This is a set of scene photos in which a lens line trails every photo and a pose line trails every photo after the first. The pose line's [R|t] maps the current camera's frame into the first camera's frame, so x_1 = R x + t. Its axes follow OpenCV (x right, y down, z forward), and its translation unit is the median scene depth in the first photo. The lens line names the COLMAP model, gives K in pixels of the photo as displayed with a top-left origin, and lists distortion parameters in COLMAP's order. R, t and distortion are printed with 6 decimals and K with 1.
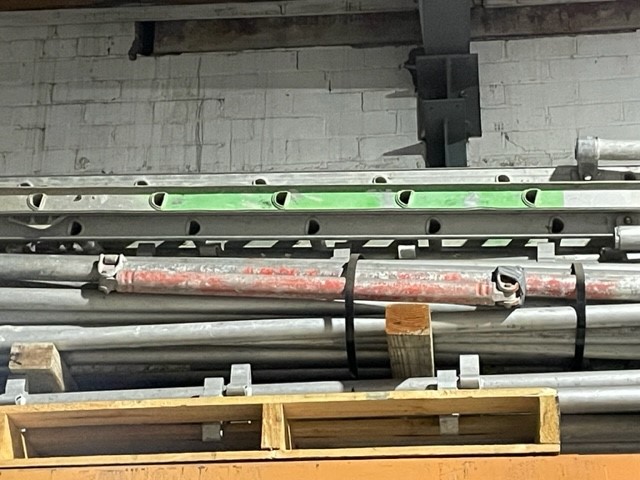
lens RADIAL K [[1528.6, 0, 320.0], [0, 1528.6, 240.0], [0, 0, 1]] dist [0.106850, 0.167150]
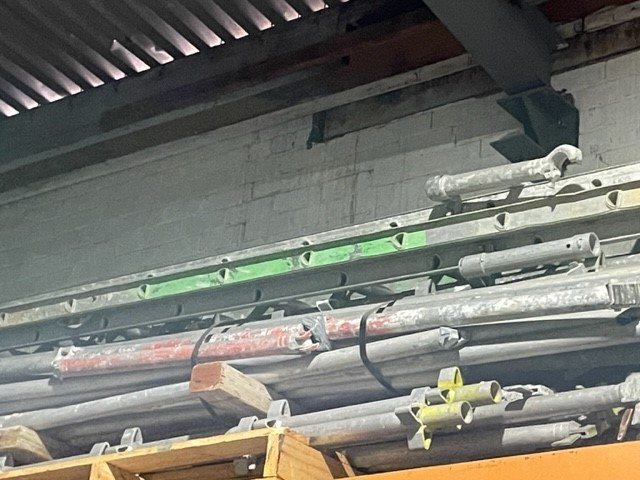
lens RADIAL K [[1528.6, 0, 320.0], [0, 1528.6, 240.0], [0, 0, 1]] dist [0.106850, 0.167150]
pose [[0.850453, -0.159990, -0.501132, 0.461630], [0.147399, 0.986943, -0.064942, 0.024057], [0.504979, -0.018636, 0.862930, 0.036373]]
